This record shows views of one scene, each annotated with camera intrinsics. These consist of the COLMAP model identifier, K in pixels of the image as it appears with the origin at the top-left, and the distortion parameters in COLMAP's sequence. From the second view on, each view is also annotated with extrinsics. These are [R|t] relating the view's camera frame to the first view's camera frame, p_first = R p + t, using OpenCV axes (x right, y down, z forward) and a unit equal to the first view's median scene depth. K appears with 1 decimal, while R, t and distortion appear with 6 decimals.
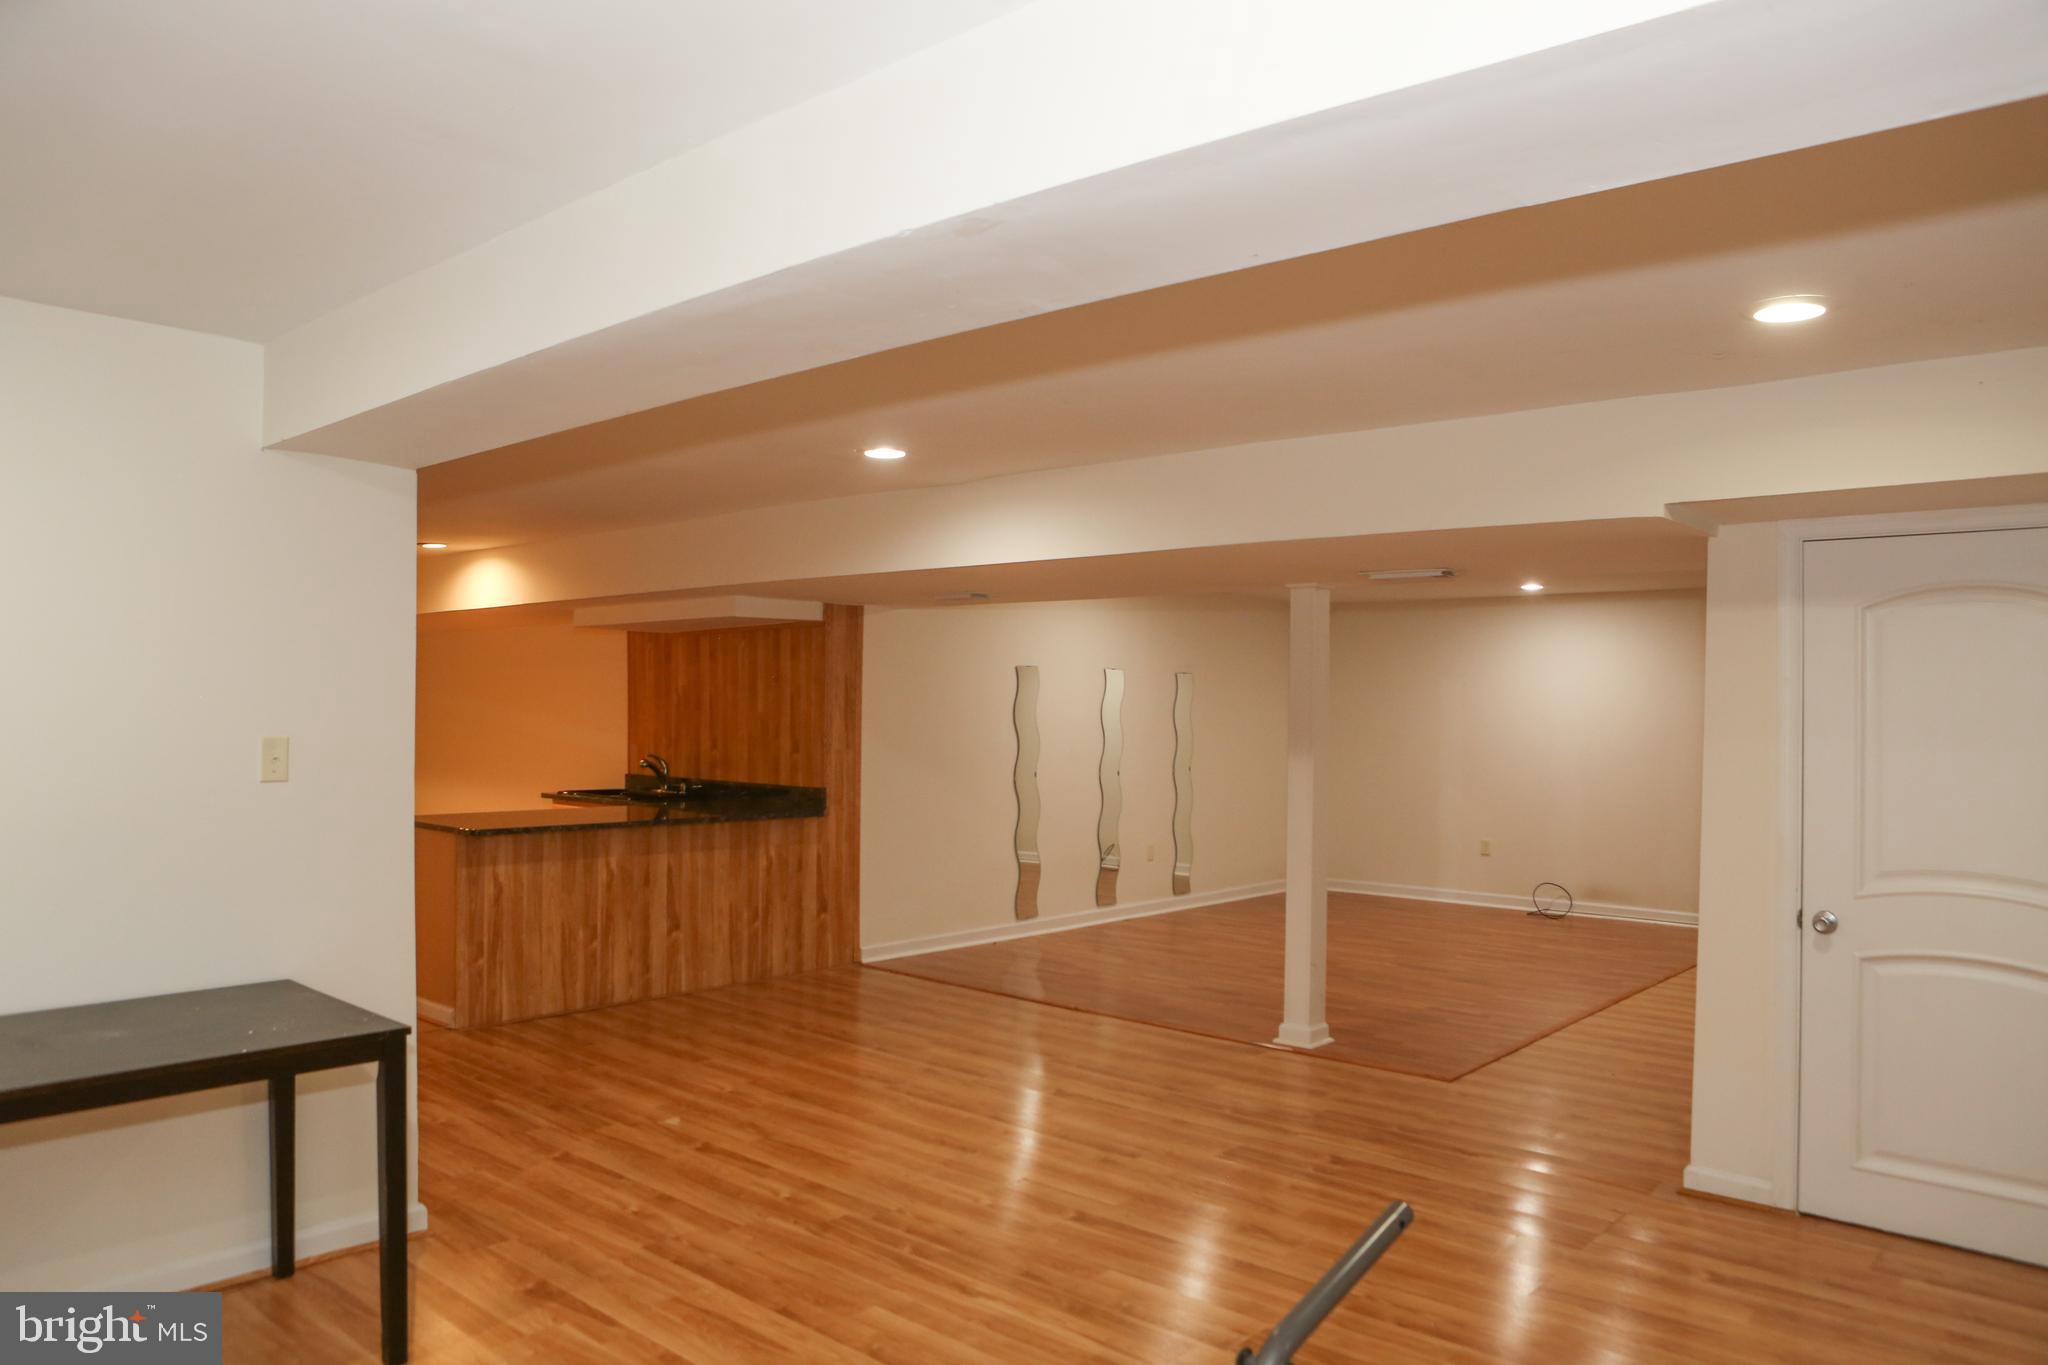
lens RADIAL K [[1408.8, 0, 1011.8], [0, 1408.8, 685.9], [0, 0, 1]] dist [-0.108468, 0.080220]
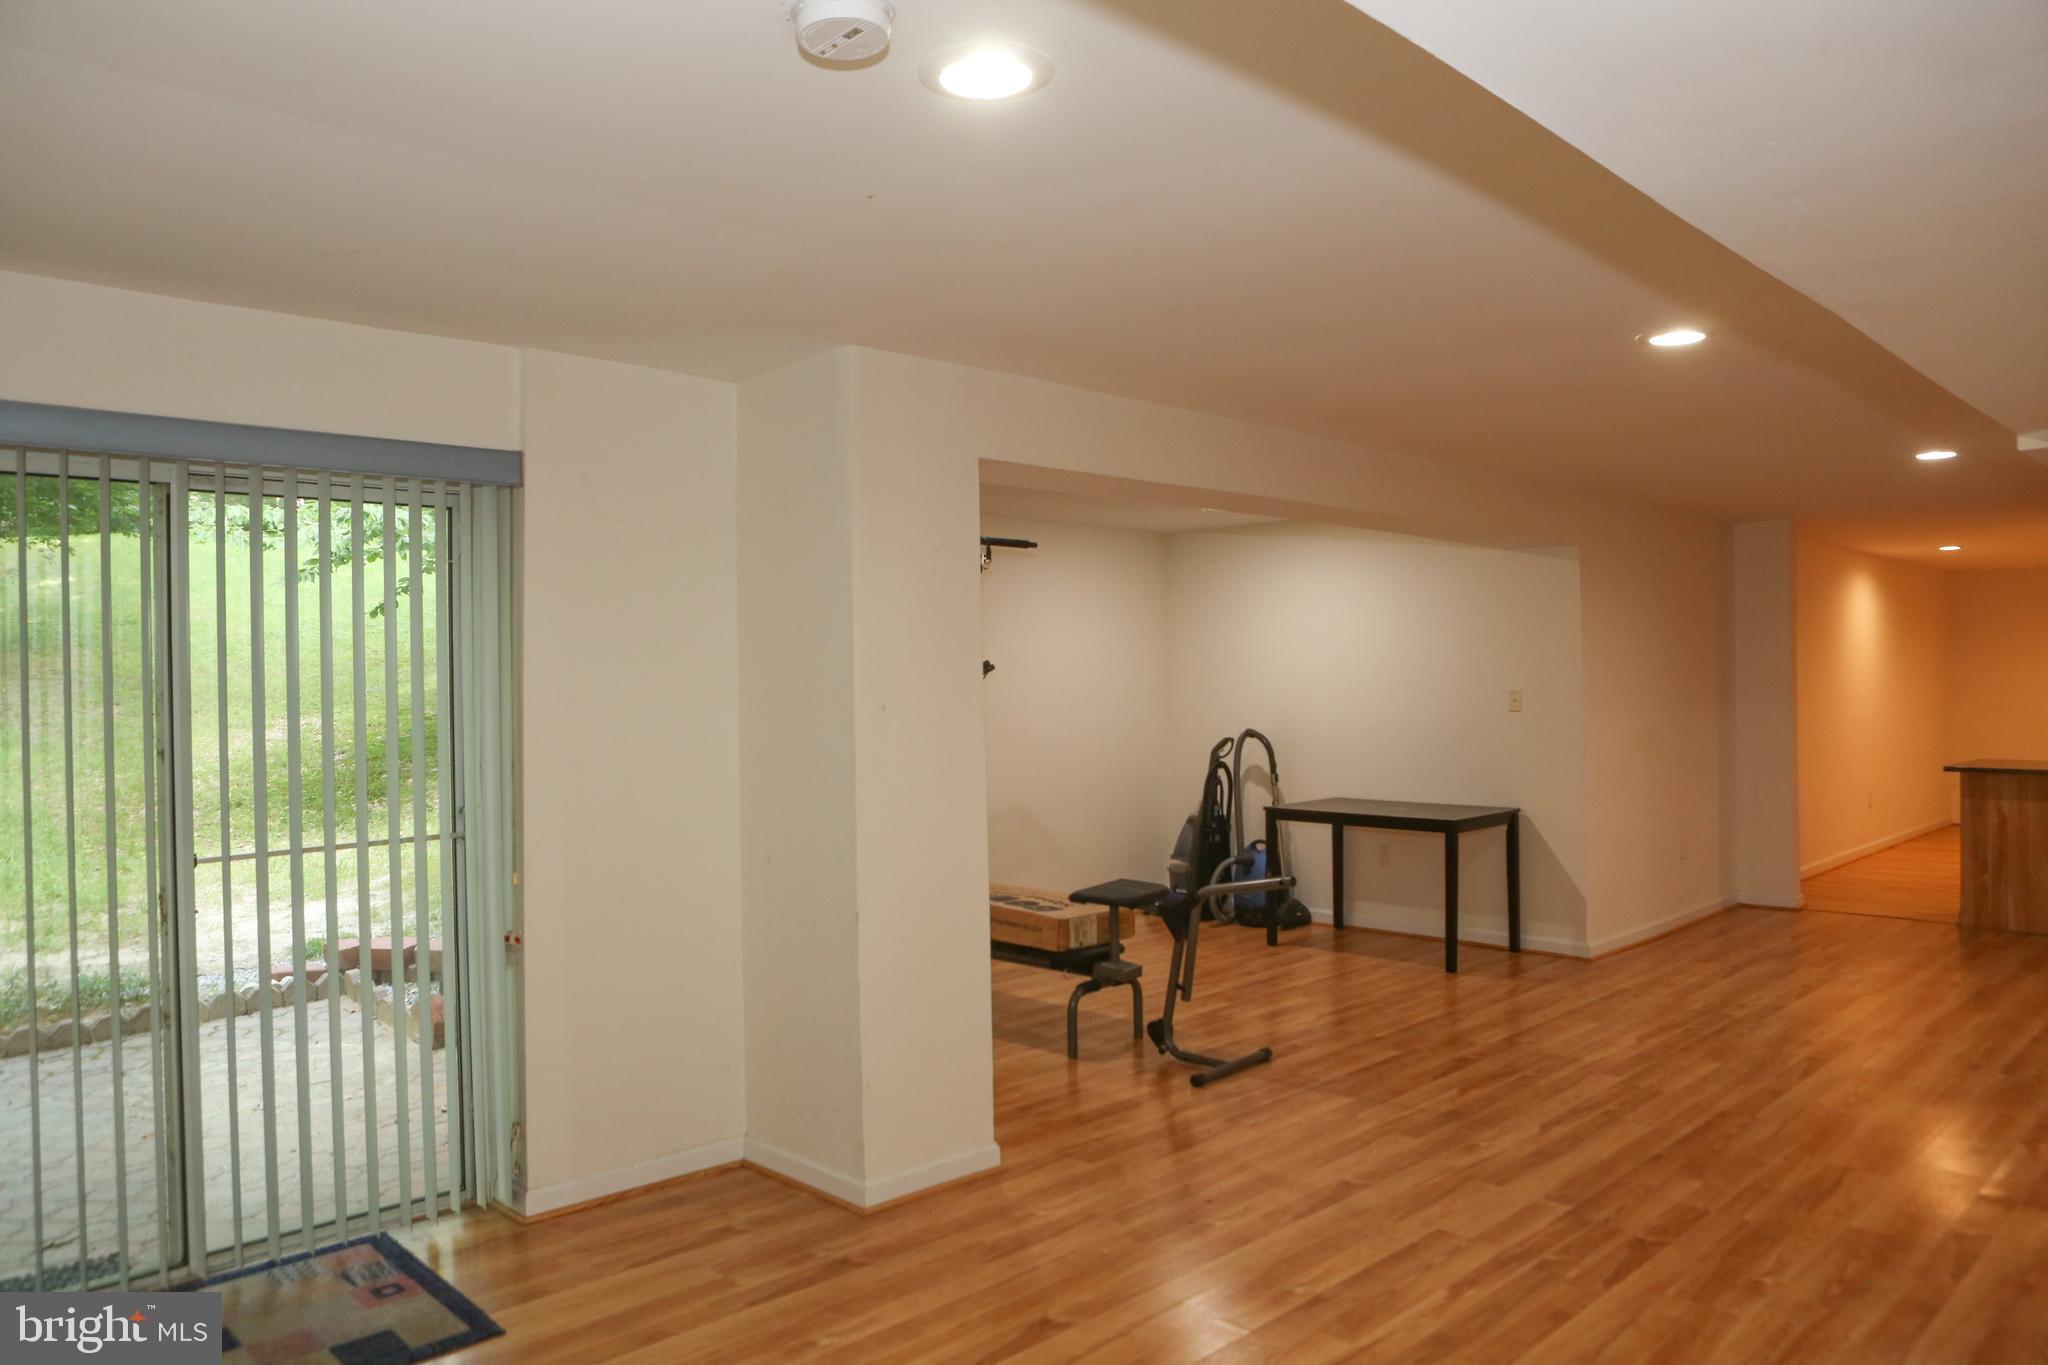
lens RADIAL K [[1408.8, 0, 1018.8], [0, 1408.8, 684.0], [0, 0, 1]] dist [-0.108468, 0.080220]
pose [[-0.059773, -0.006527, -0.998191, 0.713308], [0.026261, 0.999622, -0.008109, 0.011748], [0.997866, -0.026698, -0.059579, 0.173850]]
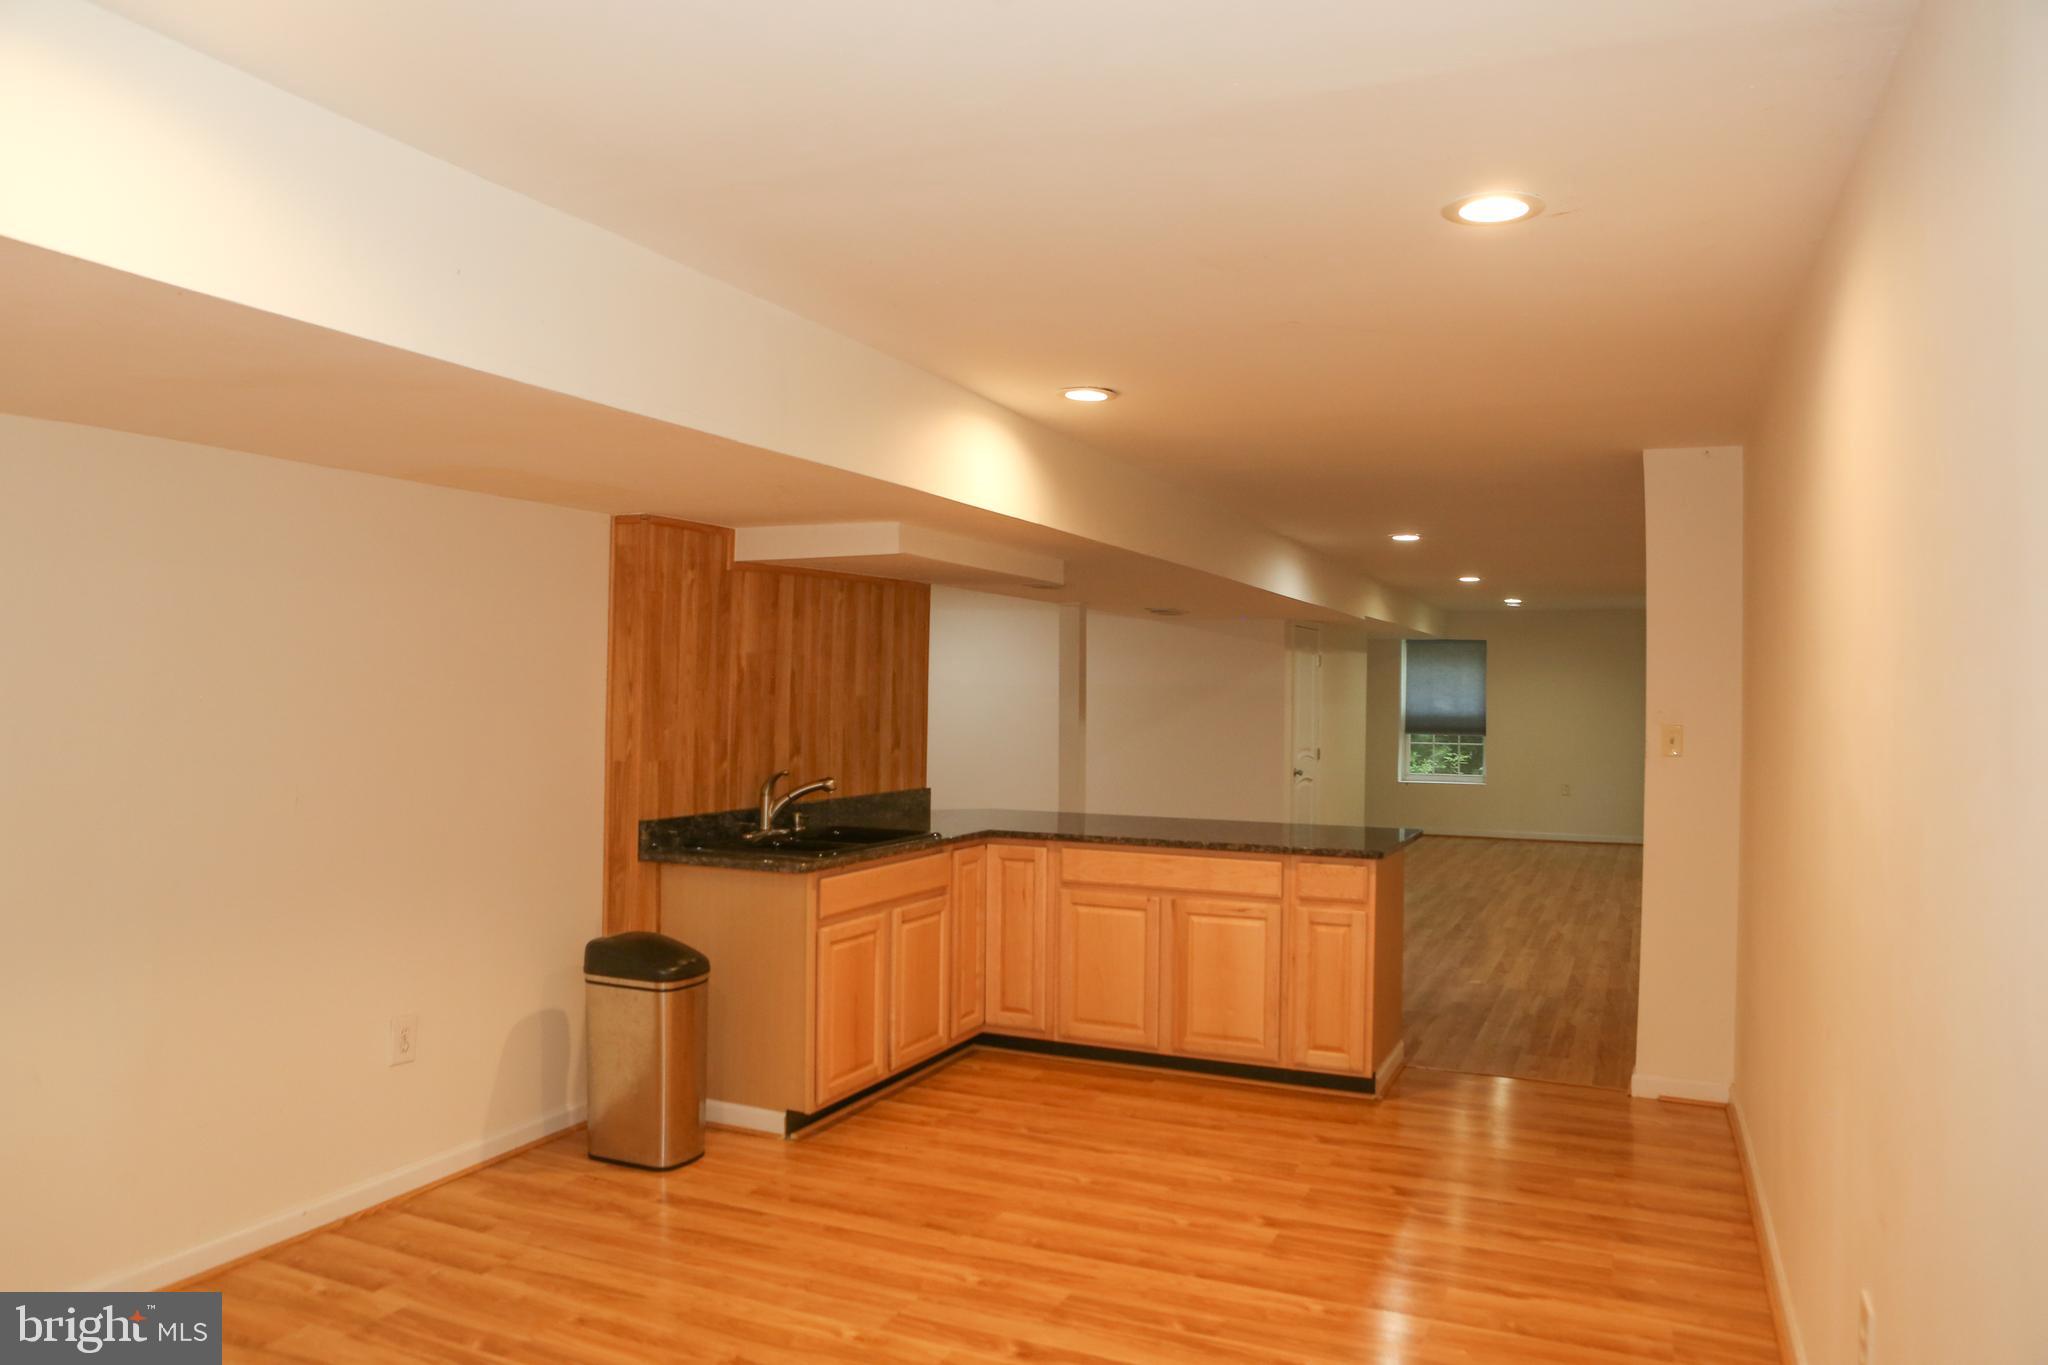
lens RADIAL K [[1408.8, 0, 1014.4], [0, 1408.8, 682.9], [0, 0, 1]] dist [-0.108468, 0.080220]
pose [[-0.300751, -0.006331, 0.953682, -0.940829], [-0.031679, 0.999492, -0.003356, 0.012479], [-0.953177, -0.031221, -0.300798, 1.207451]]
